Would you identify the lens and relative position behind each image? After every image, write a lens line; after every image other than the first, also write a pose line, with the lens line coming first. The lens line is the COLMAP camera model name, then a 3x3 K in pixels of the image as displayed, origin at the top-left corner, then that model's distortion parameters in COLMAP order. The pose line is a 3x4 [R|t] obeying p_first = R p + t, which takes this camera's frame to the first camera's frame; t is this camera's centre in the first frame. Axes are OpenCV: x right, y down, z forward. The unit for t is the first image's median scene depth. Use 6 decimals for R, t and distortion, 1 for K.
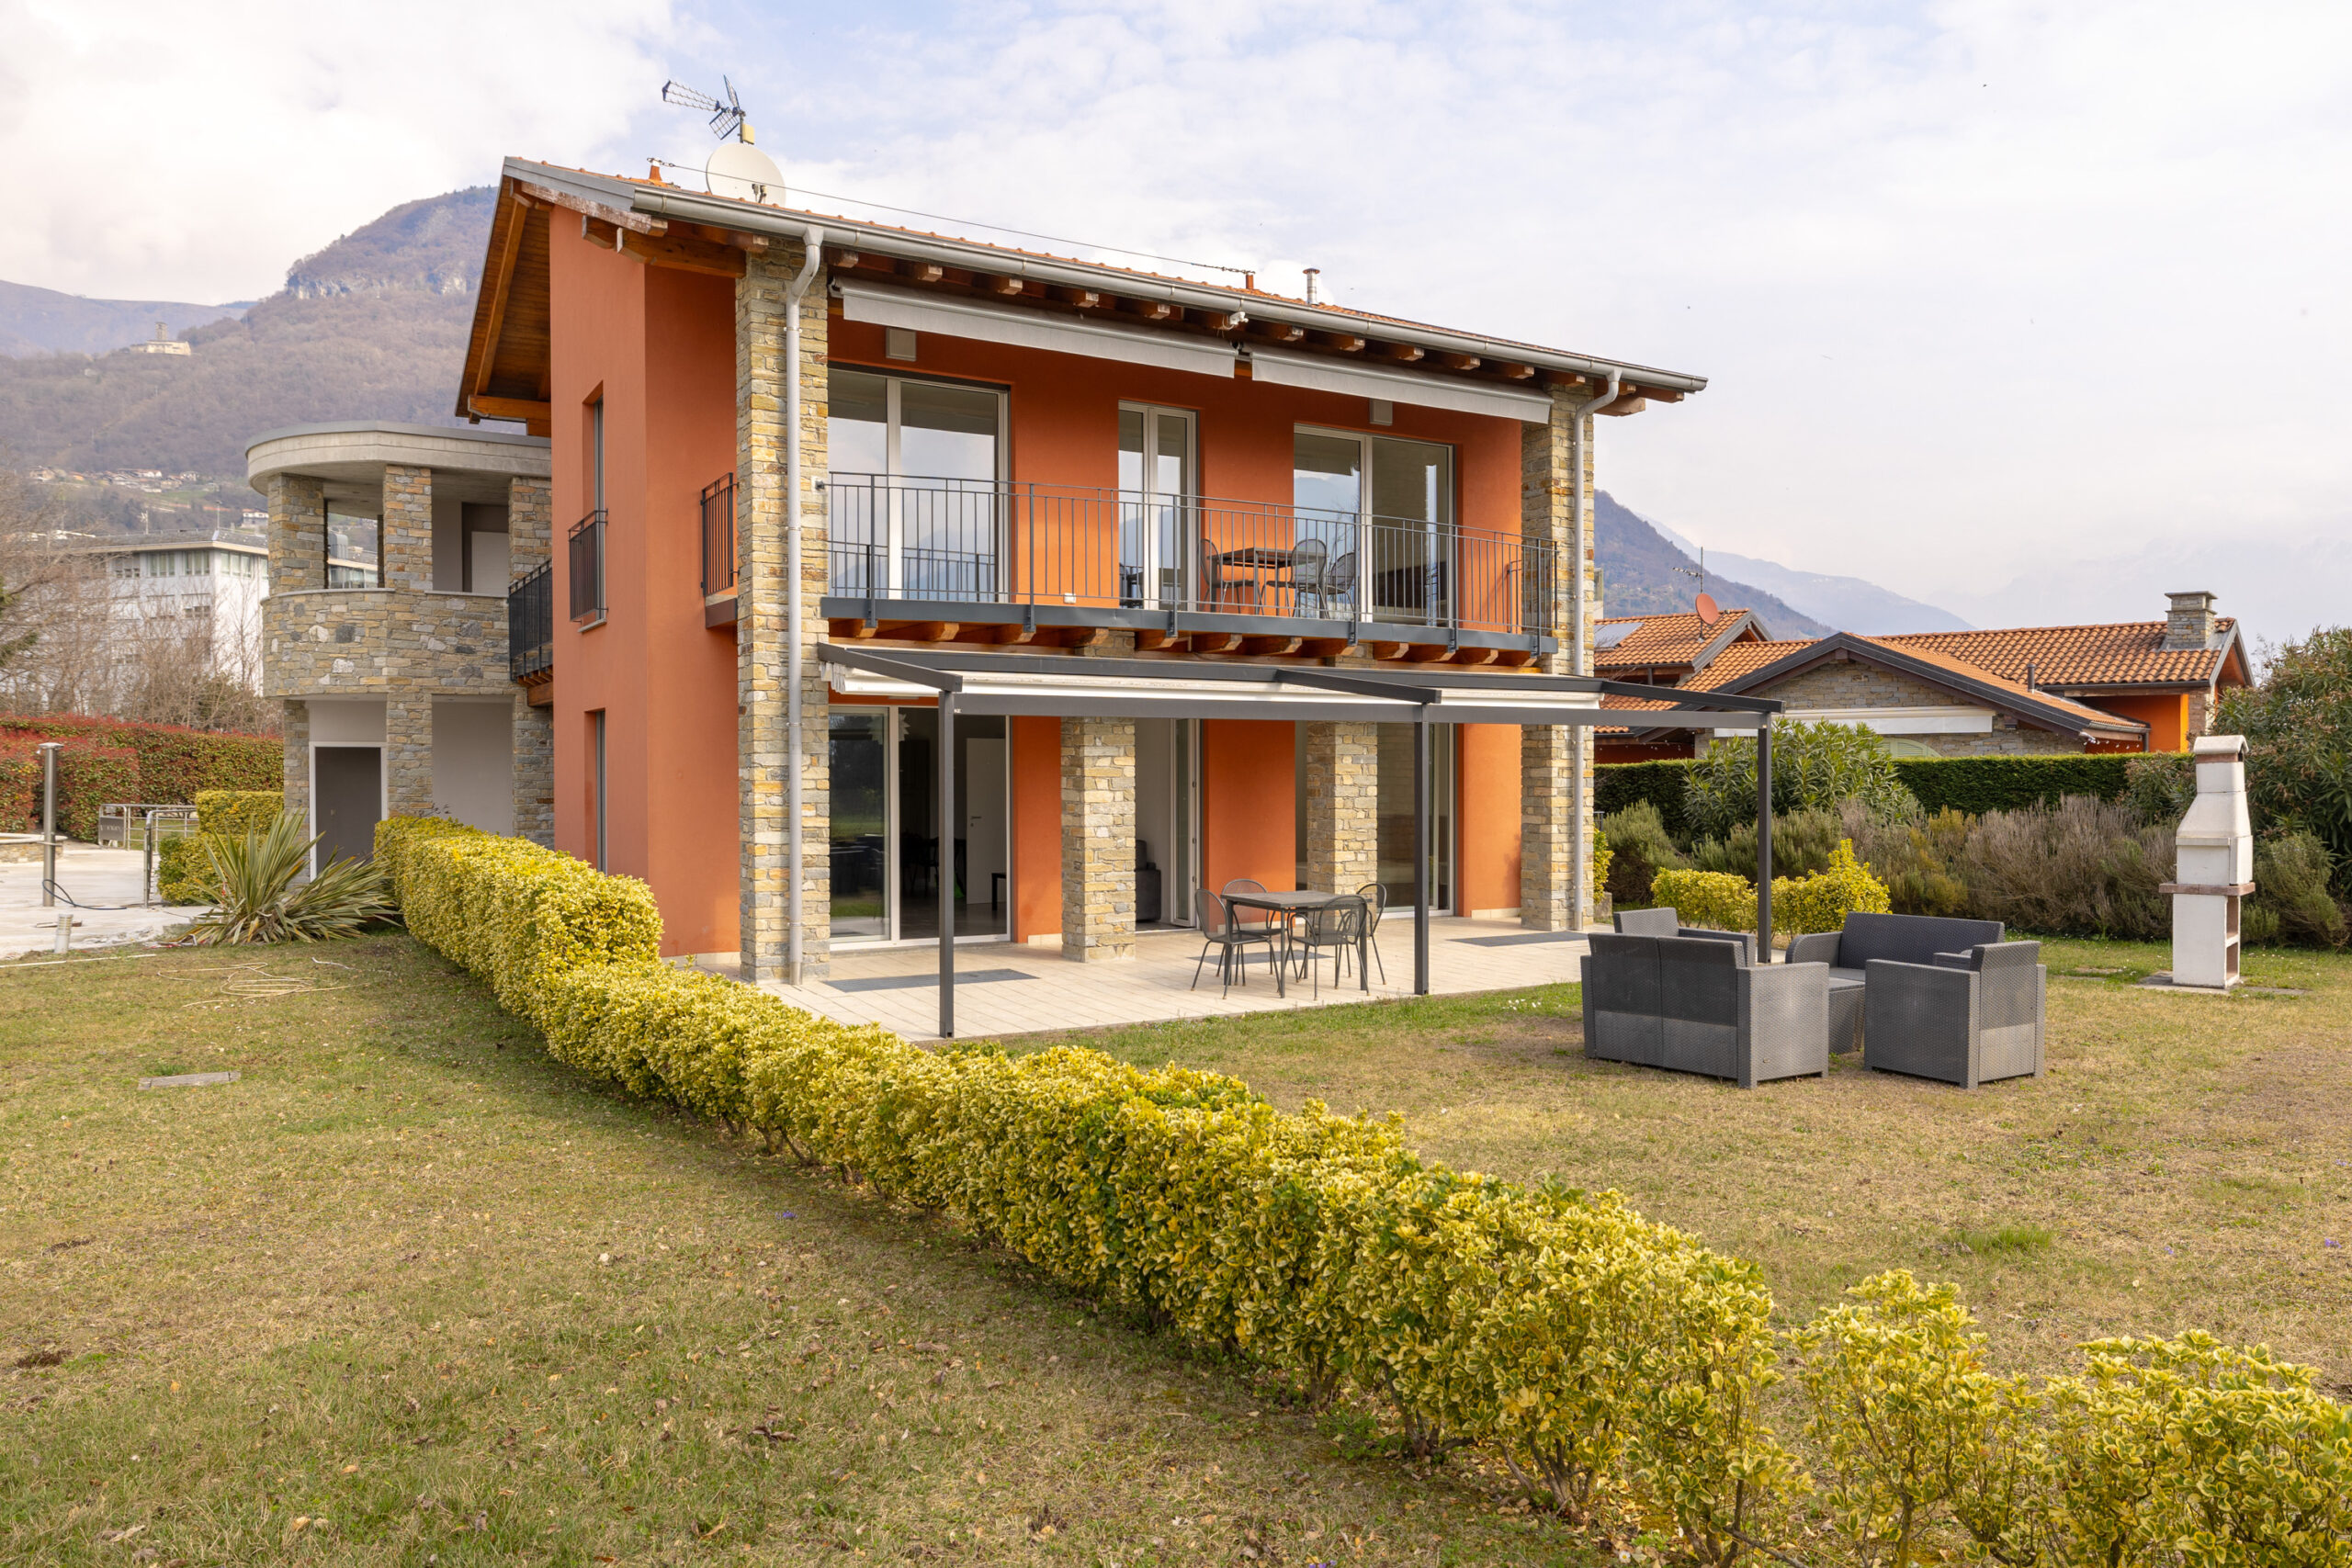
lens RADIAL K [[1453.7, 0, 1176.9], [0, 1453.7, 778.2], [0, 0, 1]] dist [-0.008652, 0.001313]
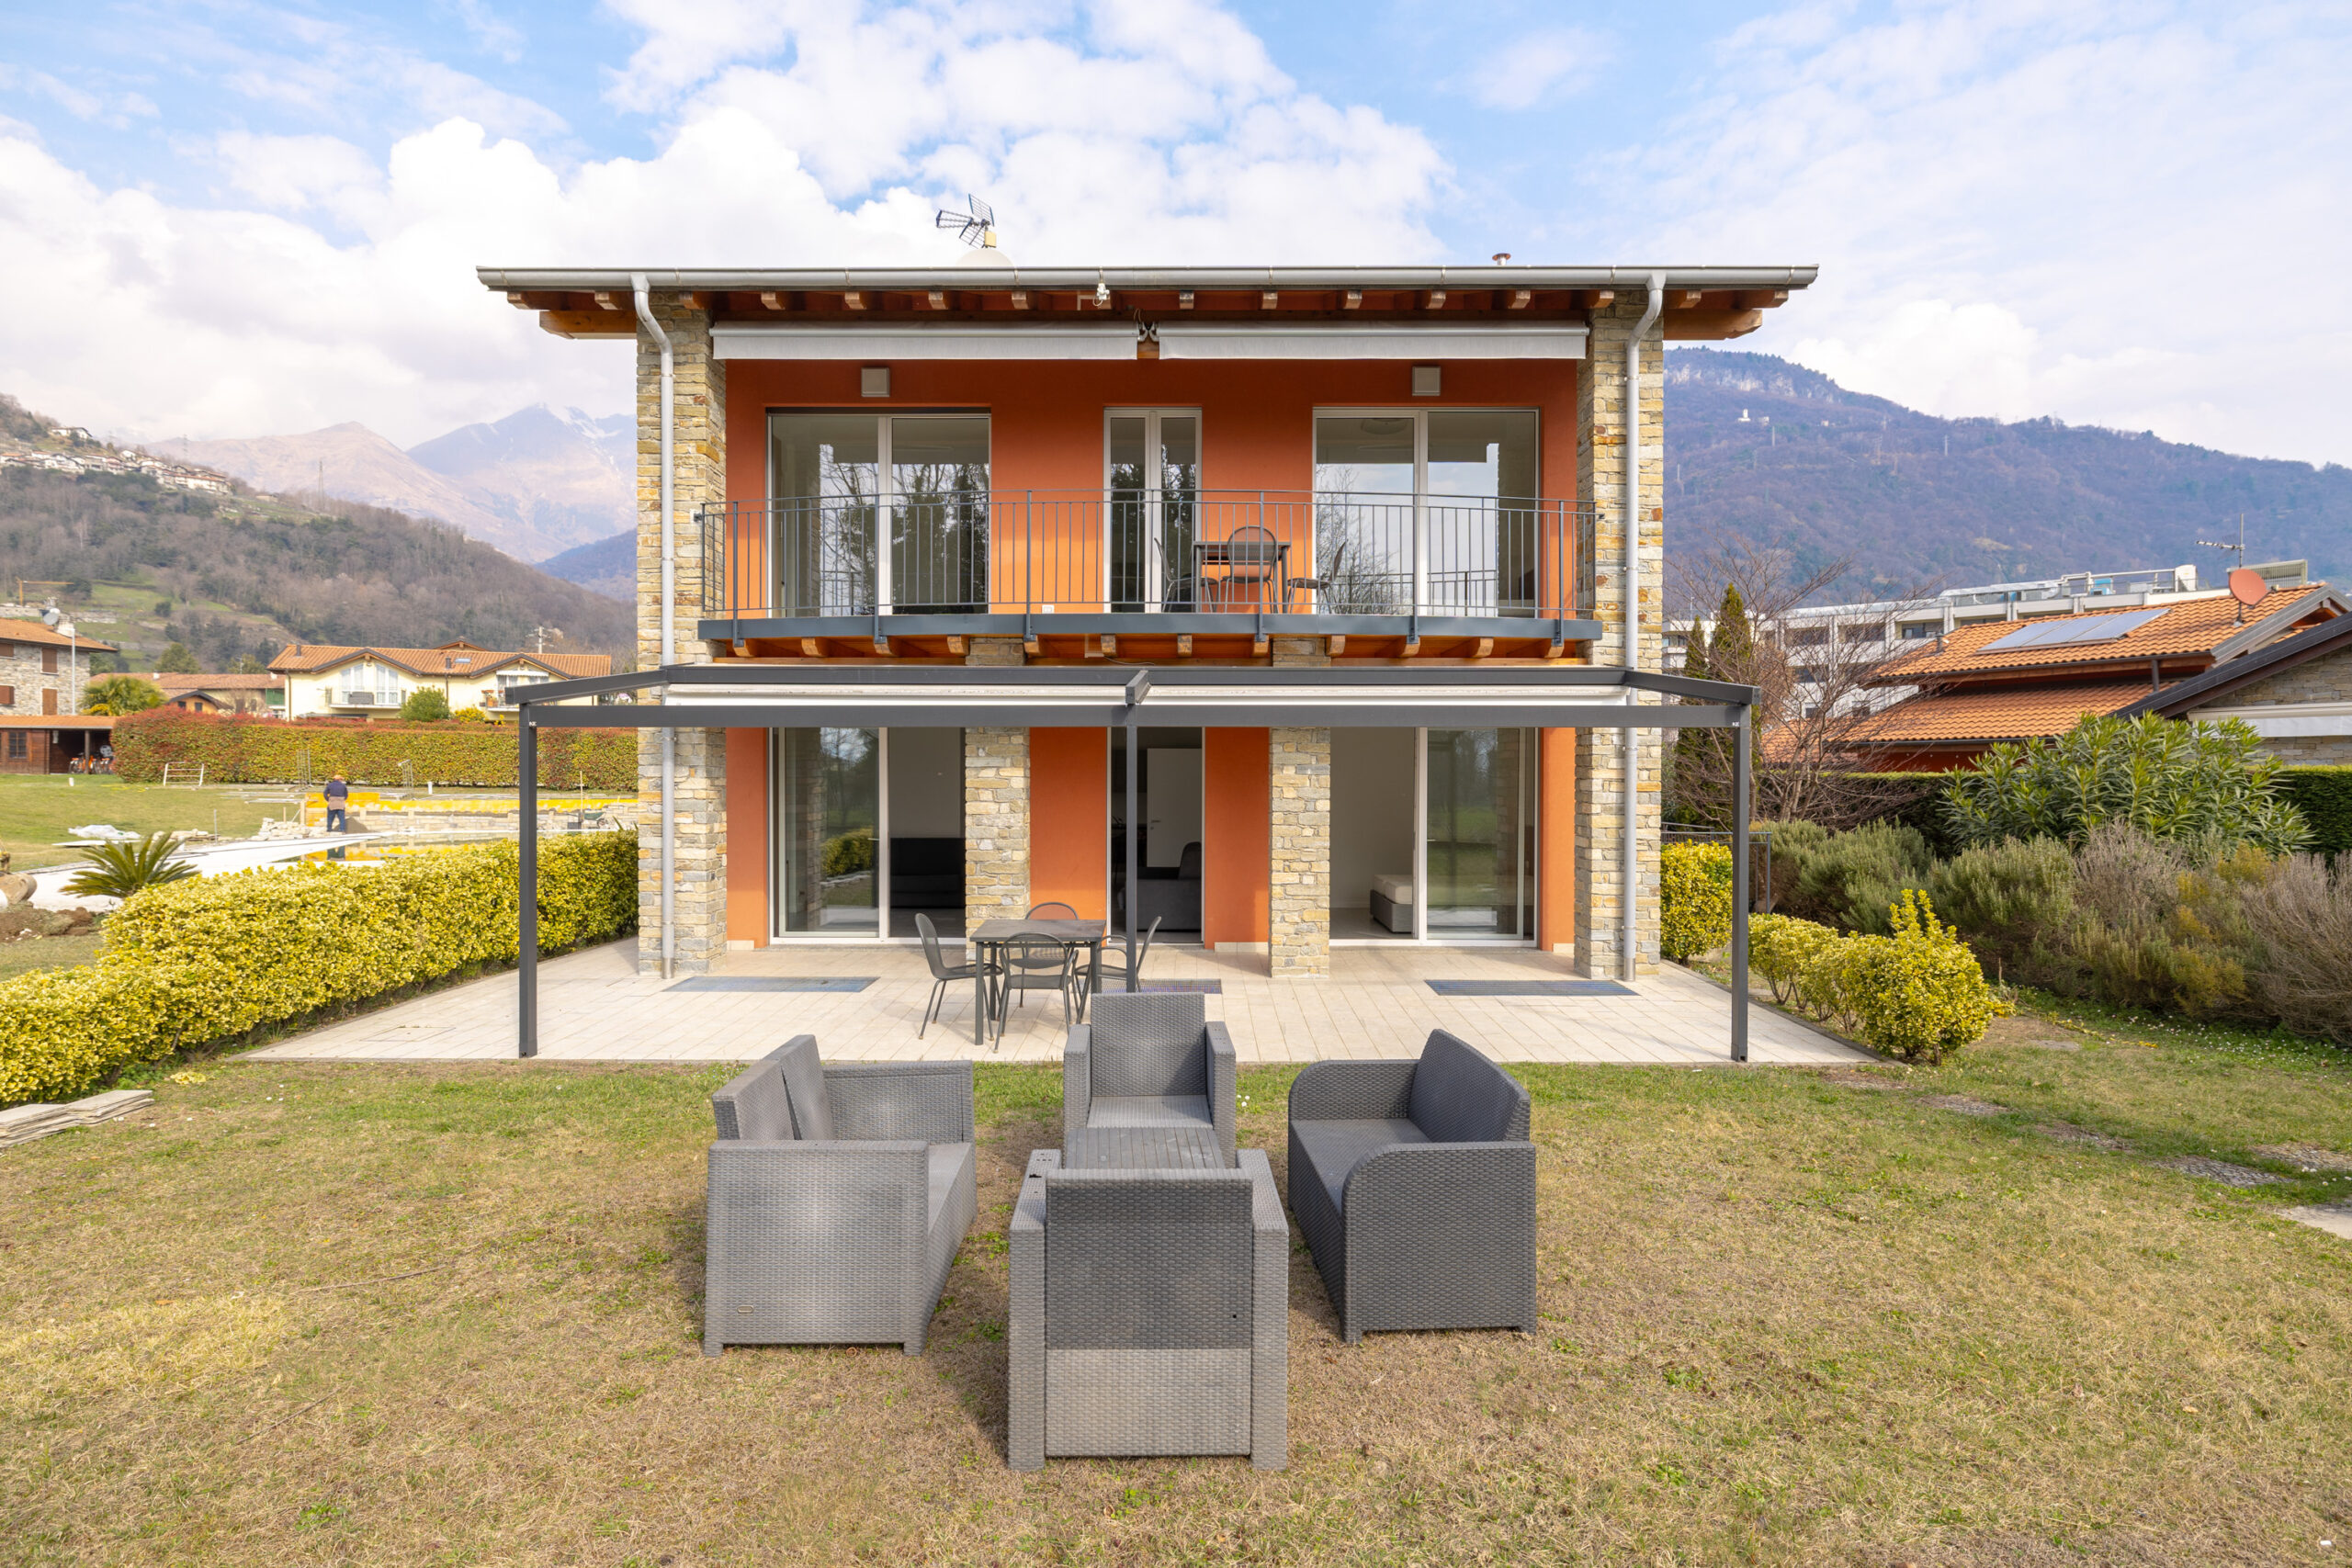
lens RADIAL K [[1266.9, 0, 1175.9], [0, 1266.9, 791.0], [0, 0, 1]] dist [0.000685, 0.000373]
pose [[0.876286, 0.008167, -0.481722, 0.403979], [-0.004822, 0.999955, 0.008181, -0.005549], [0.481767, -0.004846, 0.876286, 0.265266]]
